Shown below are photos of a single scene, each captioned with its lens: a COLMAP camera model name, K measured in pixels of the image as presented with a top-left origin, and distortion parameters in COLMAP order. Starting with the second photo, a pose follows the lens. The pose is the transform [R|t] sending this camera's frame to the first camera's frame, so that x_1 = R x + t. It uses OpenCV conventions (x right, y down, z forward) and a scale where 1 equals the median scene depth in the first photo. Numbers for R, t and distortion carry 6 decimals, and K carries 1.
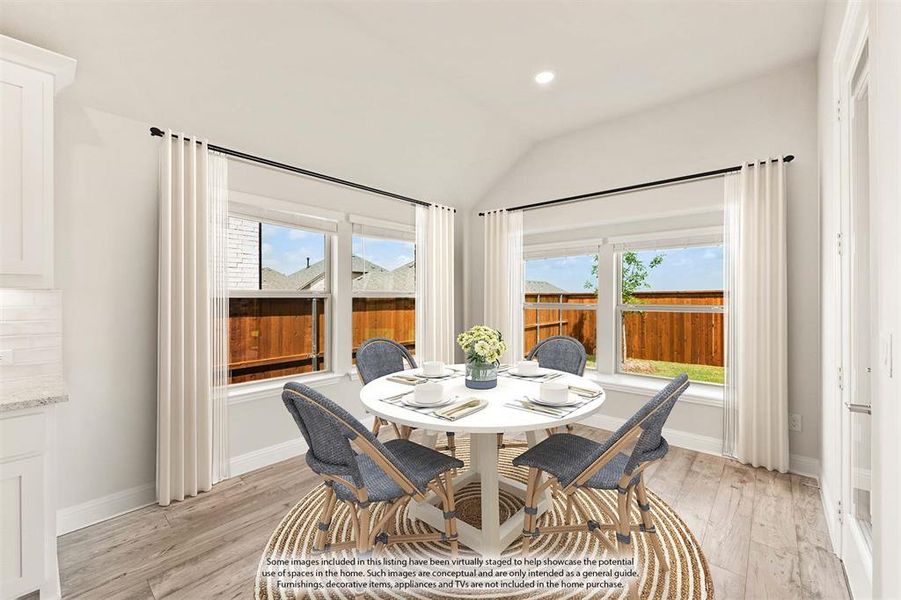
lens RADIAL K [[366.8, 0, 447.0], [0, 366.8, 296.4], [0, 0, 1]] dist [0.000277, 0.000092]
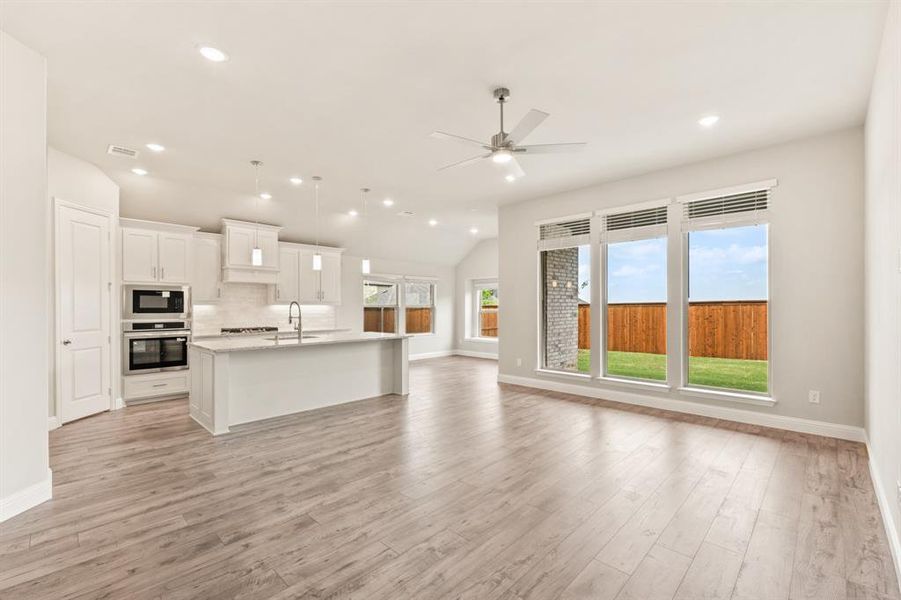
lens RADIAL K [[344.1, 0, 409.4], [0, 344.1, 307.2], [0, 0, 1]] dist [-0.000580, 0.000007]
pose [[0.987212, -0.000008, -0.159414, 0.190498], [0.000212, 0.999999, 0.001264, -0.000909], [0.159414, -0.001282, 0.987211, -1.710846]]
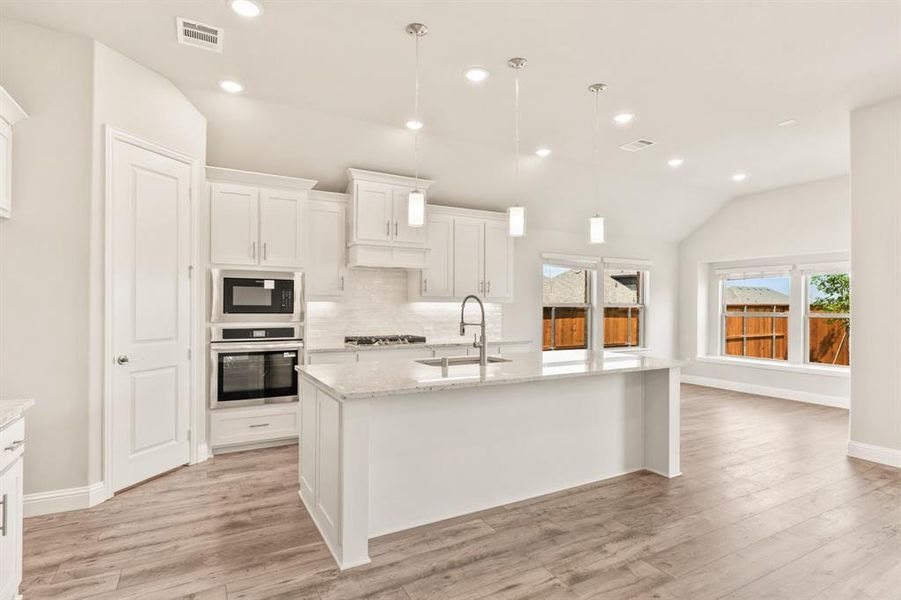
lens RADIAL K [[411.9, 0, 451.3], [0, 411.9, 304.4], [0, 0, 1]] dist [0.000121, 0.000066]
pose [[0.924959, 0.004262, -0.380043, -0.229374], [-0.006019, 0.999976, -0.003435, 0.001870], [0.380019, 0.005465, 0.924963, -1.221531]]
